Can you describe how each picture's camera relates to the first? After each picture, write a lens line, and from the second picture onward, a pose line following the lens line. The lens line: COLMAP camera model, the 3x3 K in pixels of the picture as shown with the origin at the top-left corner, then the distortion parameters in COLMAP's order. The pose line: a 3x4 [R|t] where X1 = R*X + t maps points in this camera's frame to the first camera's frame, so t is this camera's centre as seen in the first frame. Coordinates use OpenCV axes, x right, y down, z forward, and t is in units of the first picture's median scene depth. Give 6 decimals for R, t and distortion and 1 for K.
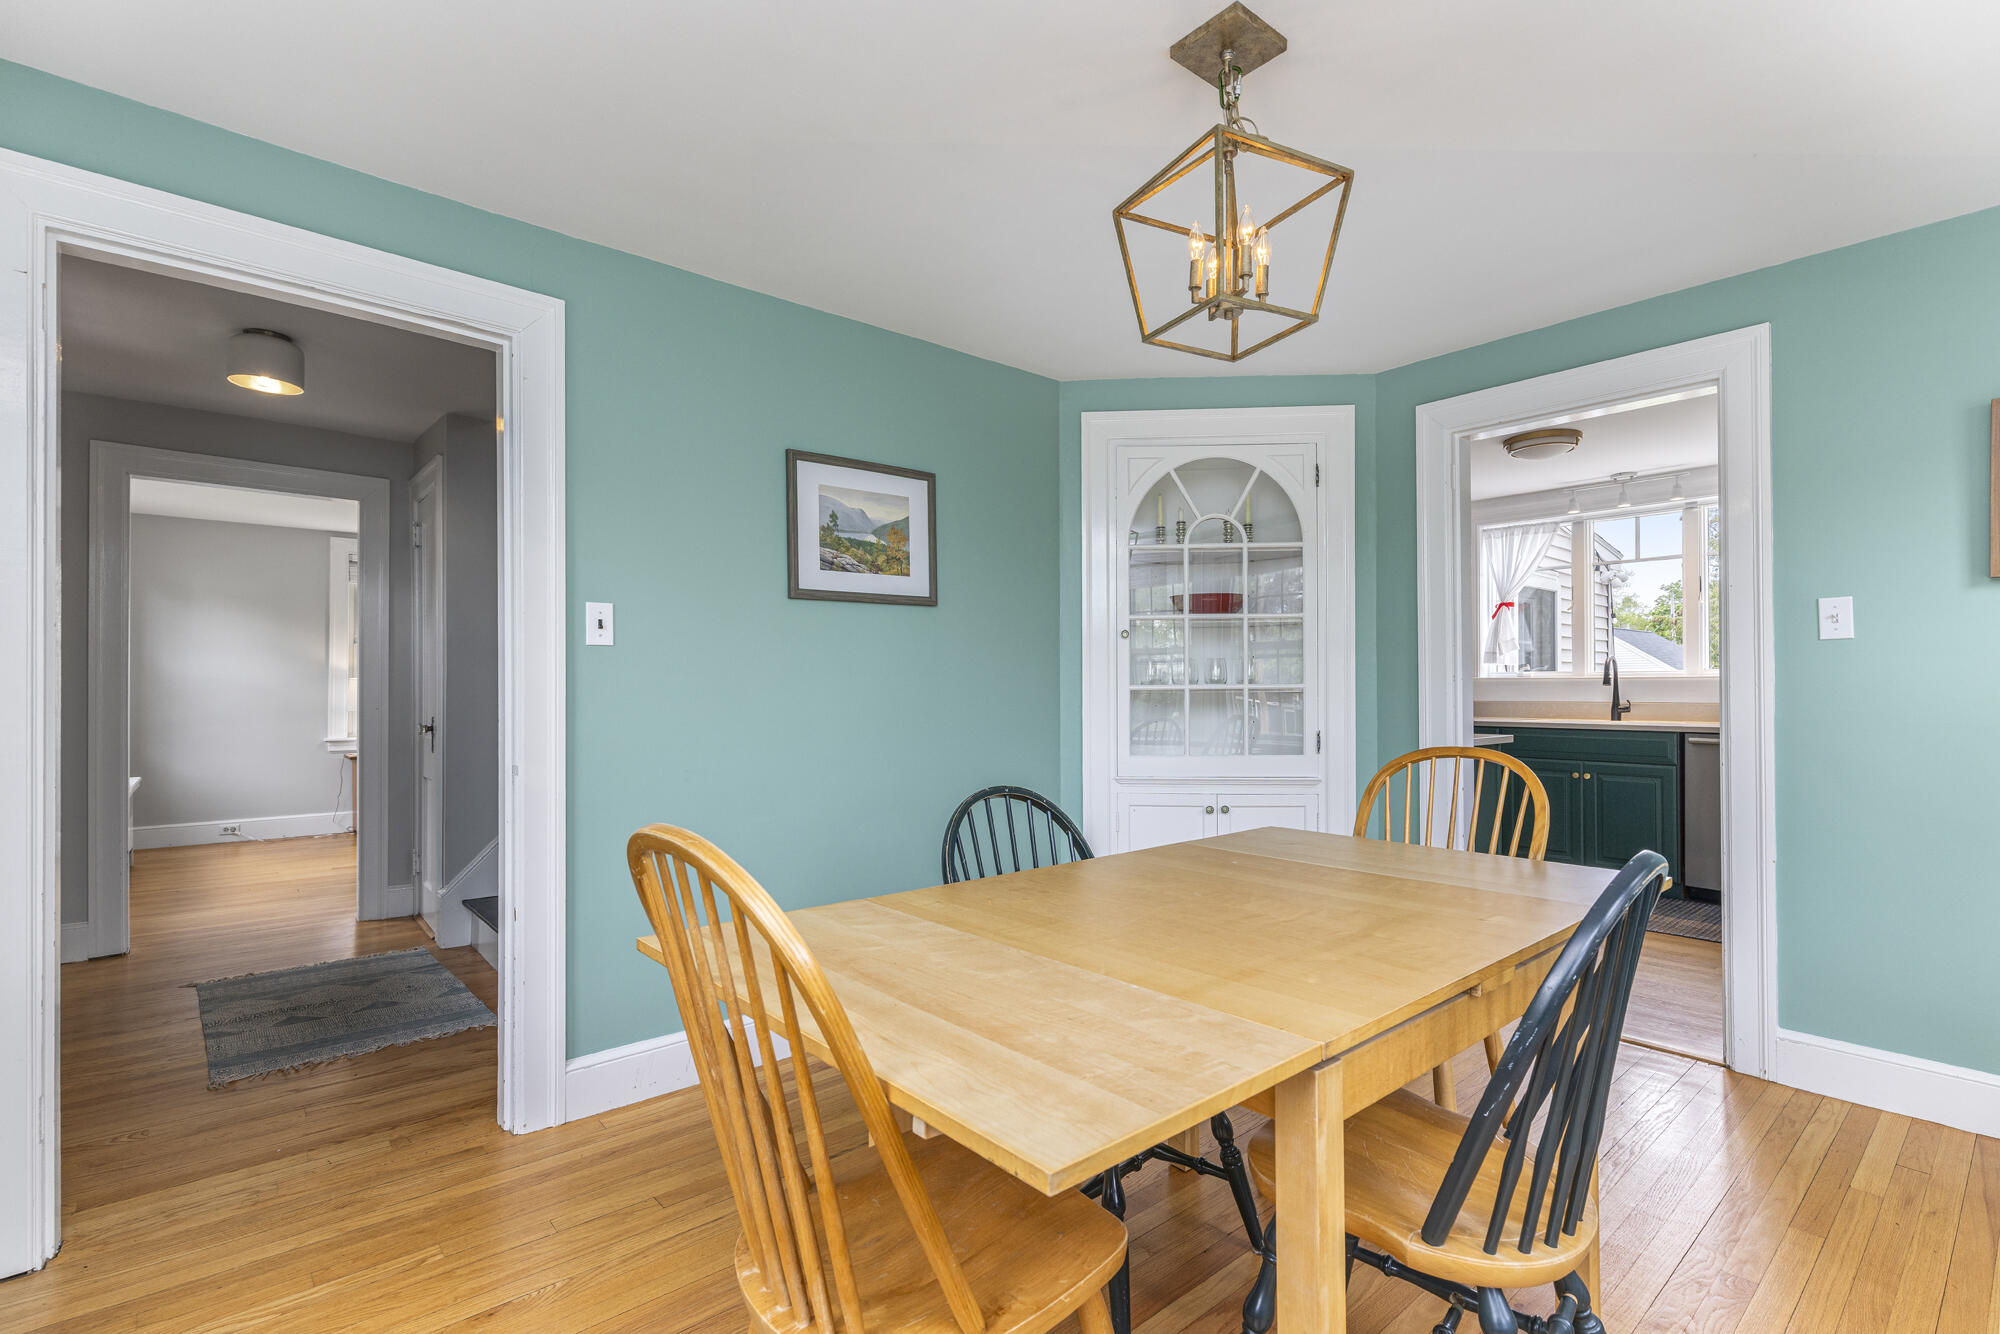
lens RADIAL K [[946.4, 0, 1007.4], [0, 946.4, 675.7], [0, 0, 1]] dist [0.000177, 0.000017]
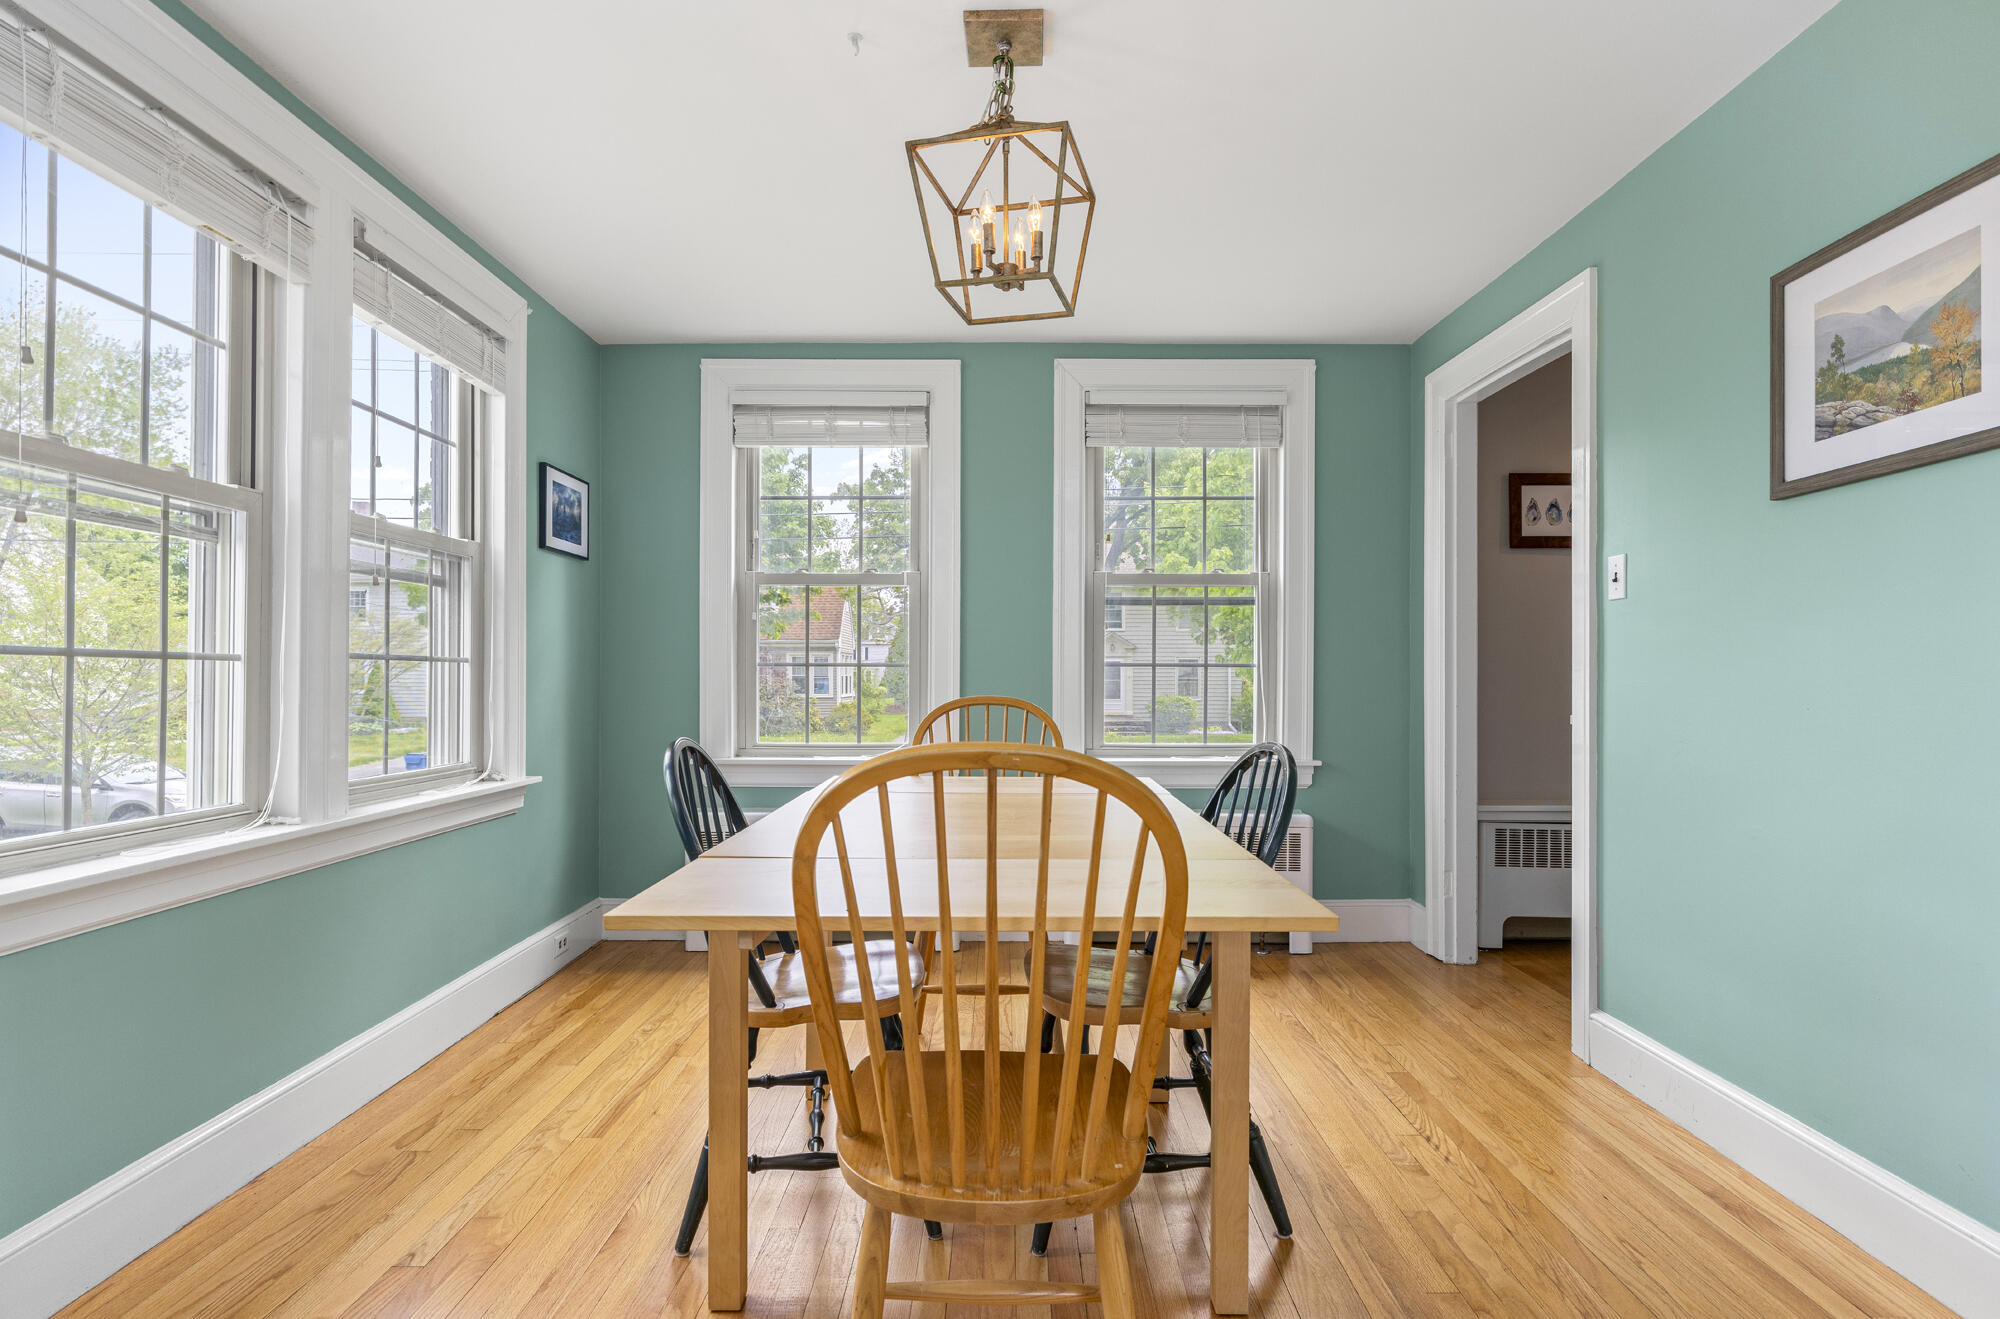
lens RADIAL K [[1053.9, 0, 1002.4], [0, 1053.9, 668.8], [0, 0, 1]] dist [-0.003055, -0.000579]
pose [[-0.649671, -0.007747, -0.760176, 0.654677], [0.006903, 0.999847, -0.016088, 0.042447], [0.760184, -0.015699, -0.649518, 1.023949]]
